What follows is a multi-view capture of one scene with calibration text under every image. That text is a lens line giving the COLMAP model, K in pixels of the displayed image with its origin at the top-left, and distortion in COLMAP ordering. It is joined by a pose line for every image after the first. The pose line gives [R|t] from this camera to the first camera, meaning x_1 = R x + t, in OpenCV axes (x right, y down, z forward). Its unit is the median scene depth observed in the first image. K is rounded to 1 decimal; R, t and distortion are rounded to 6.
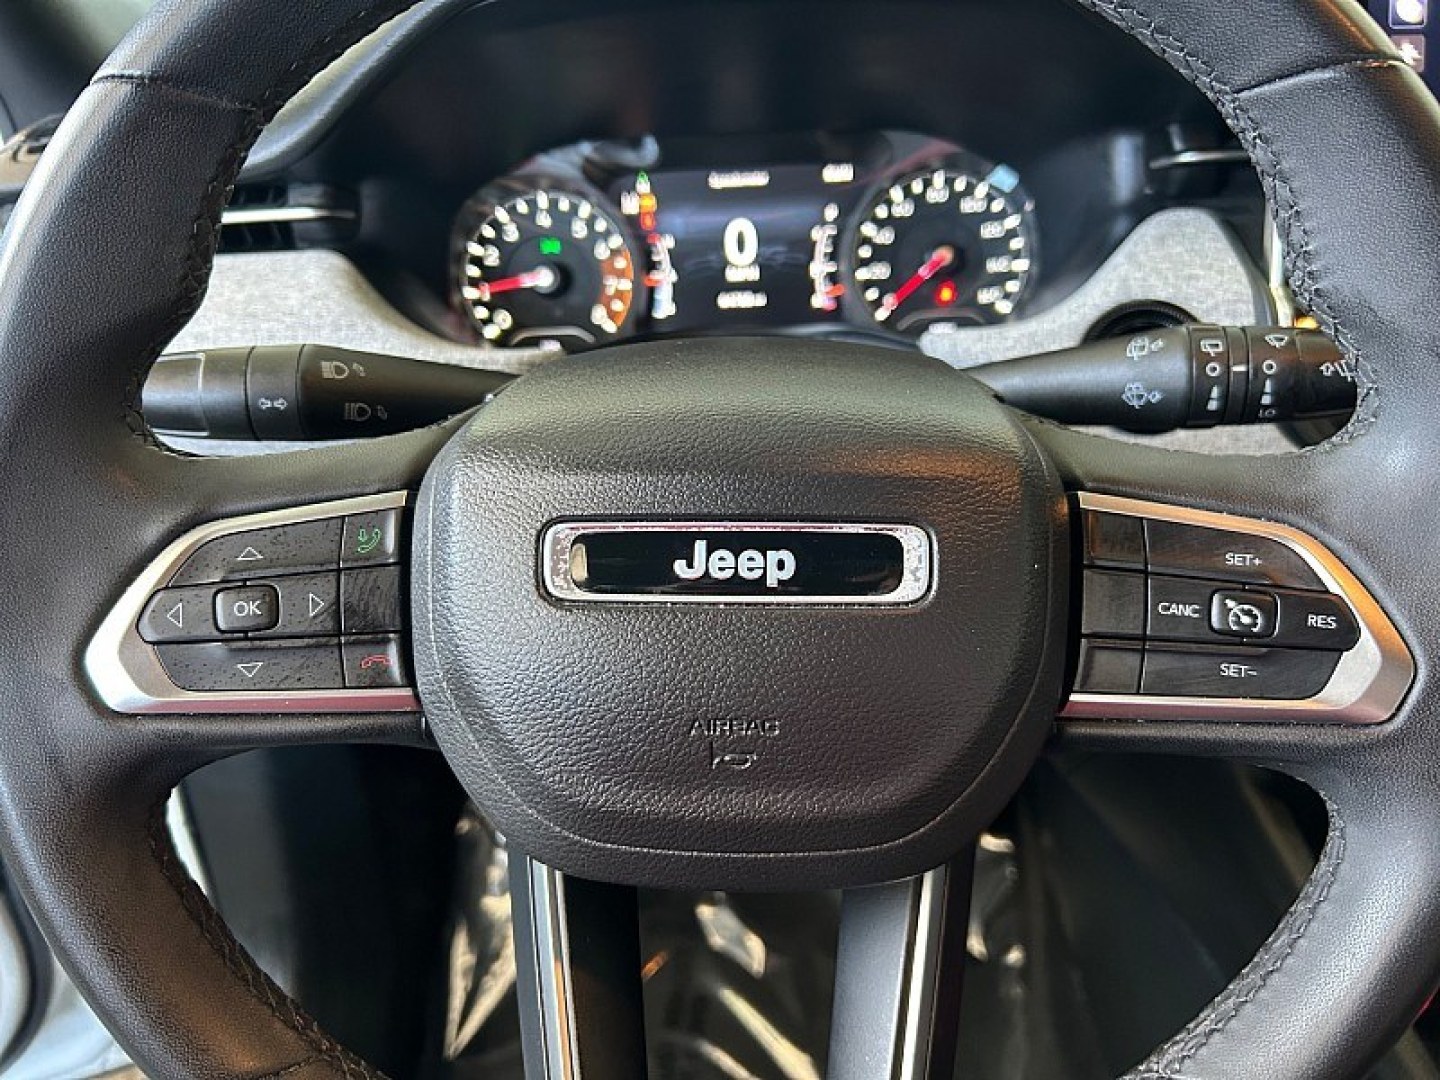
lens RADIAL K [[1100.4, 0, 713.3], [0, 1100.4, 534.3], [0, 0, 1]] dist [0.033705, -0.037536]
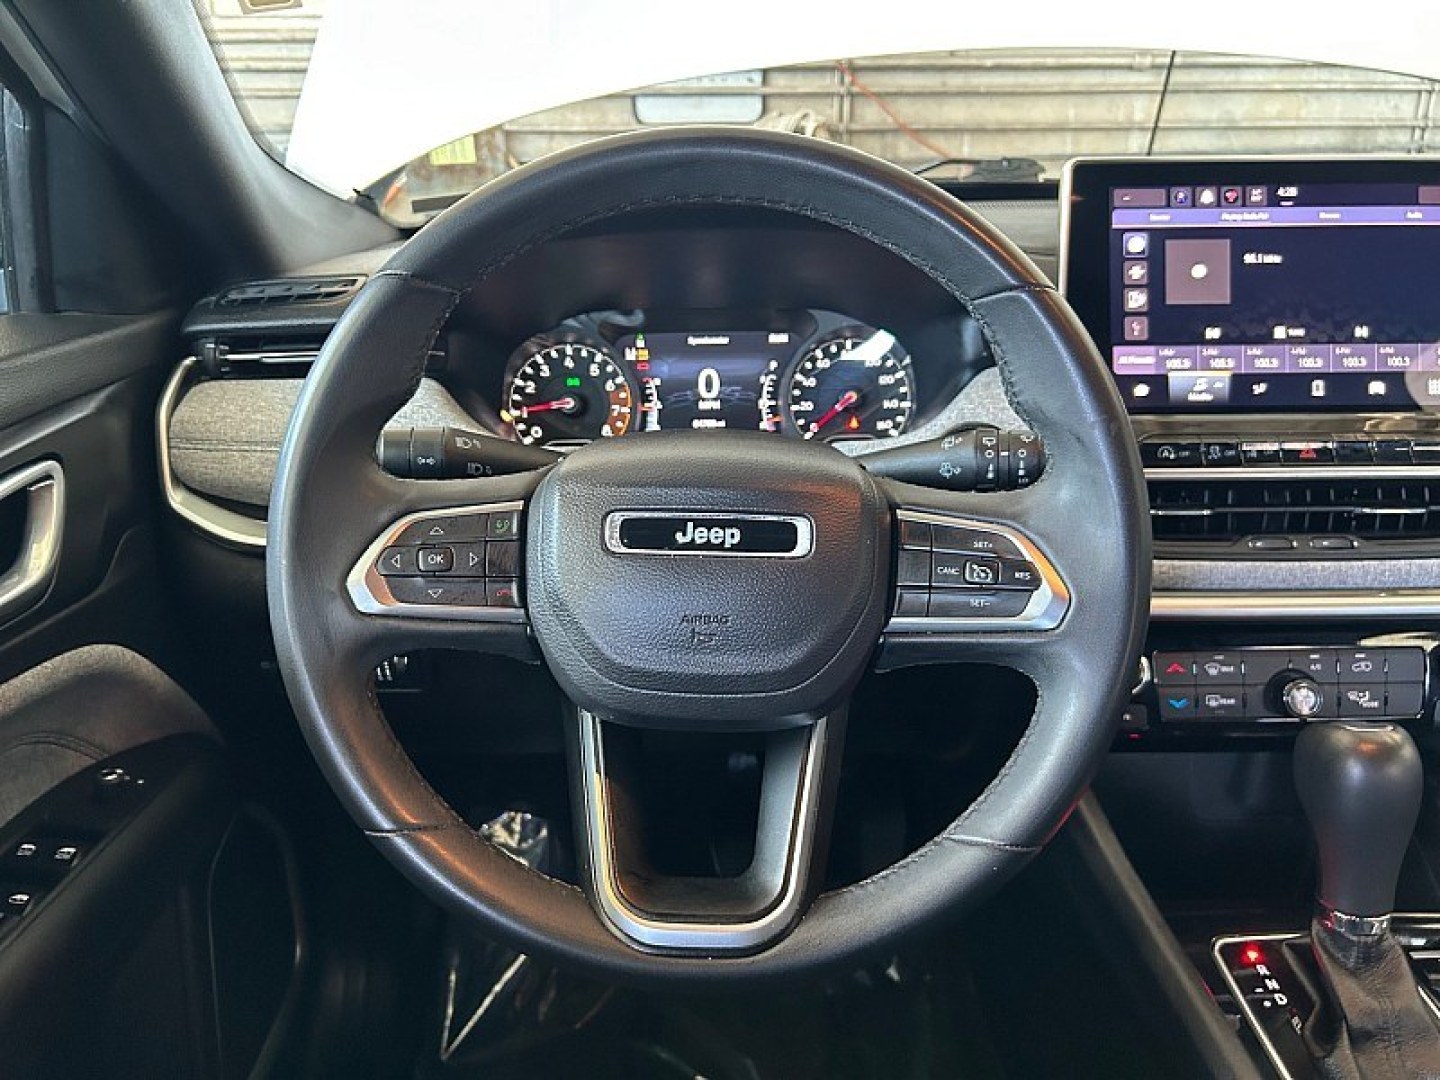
lens RADIAL K [[1101.6, 0, 693.9], [0, 1101.6, 539.9], [0, 0, 1]] dist [0.165183, -0.001354]
pose [[0.999393, 0.026958, 0.022073, -0.025781], [-0.023749, 0.990619, -0.134575, 0.161592], [-0.025494, 0.133969, 0.990657, -0.484242]]
